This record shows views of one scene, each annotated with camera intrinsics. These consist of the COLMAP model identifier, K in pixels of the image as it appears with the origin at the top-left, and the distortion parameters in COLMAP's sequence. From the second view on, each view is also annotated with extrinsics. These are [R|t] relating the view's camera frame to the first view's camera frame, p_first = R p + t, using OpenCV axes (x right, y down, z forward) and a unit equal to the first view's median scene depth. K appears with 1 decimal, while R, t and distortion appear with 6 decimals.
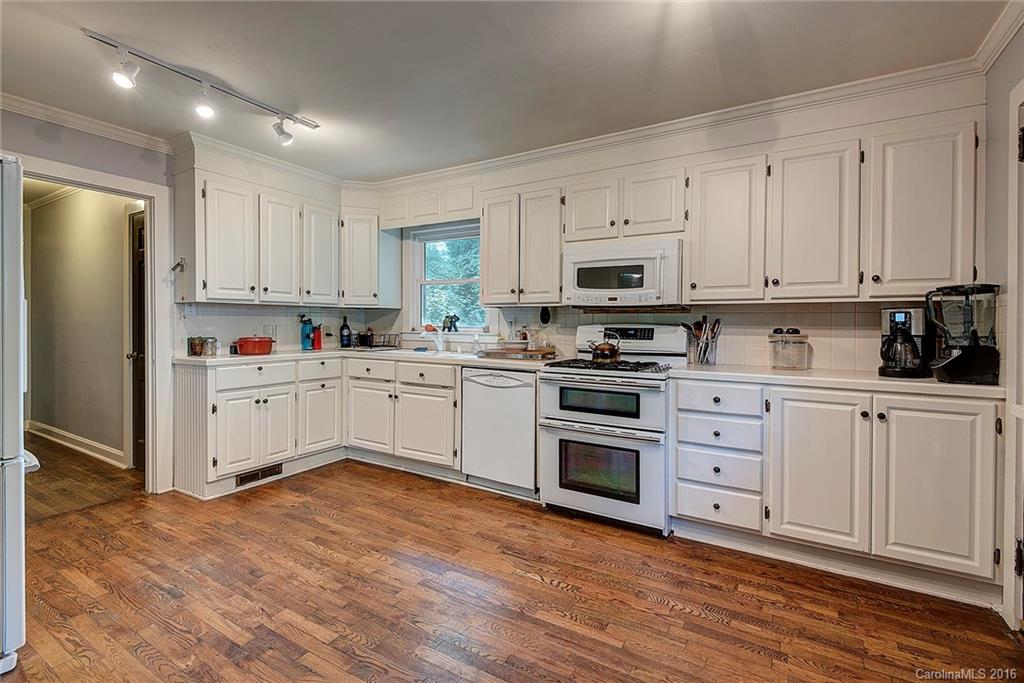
lens RADIAL K [[468.2, 0, 518.4], [0, 468.2, 329.2], [0, 0, 1]] dist [0.031548, -0.016246]
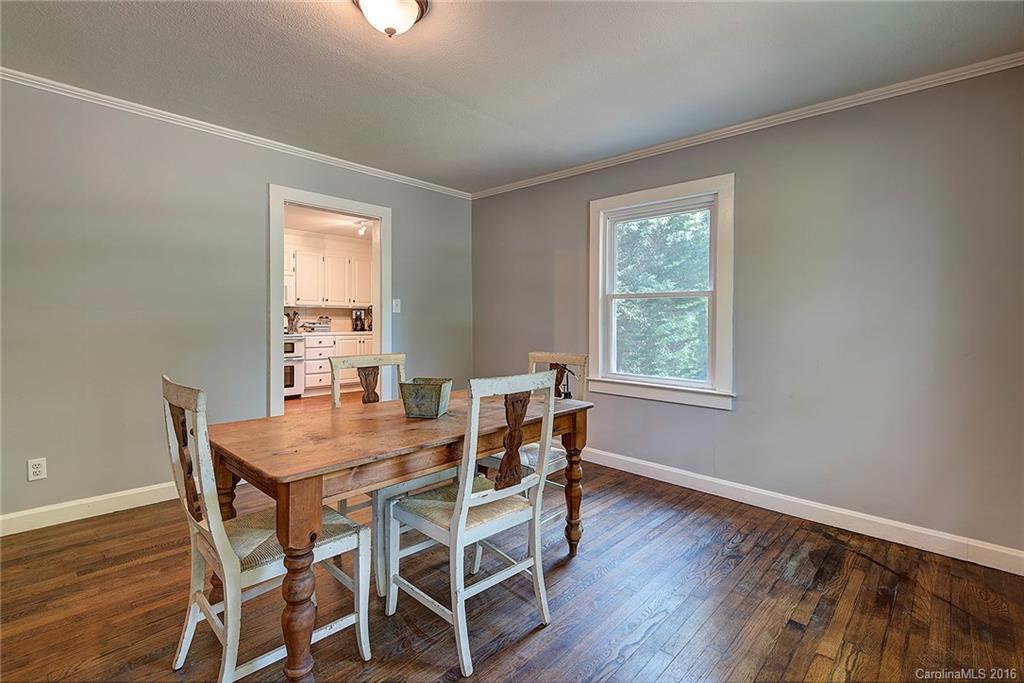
lens RADIAL K [[468.2, 0, 518.4], [0, 468.2, 329.2], [0, 0, 1]] dist [0.031548, -0.016246]
pose [[0.208754, -0.024696, 0.977656, -1.701065], [0.003363, 0.999693, 0.024534, 0.007313], [-0.977962, -0.001834, 0.208773, -0.600830]]
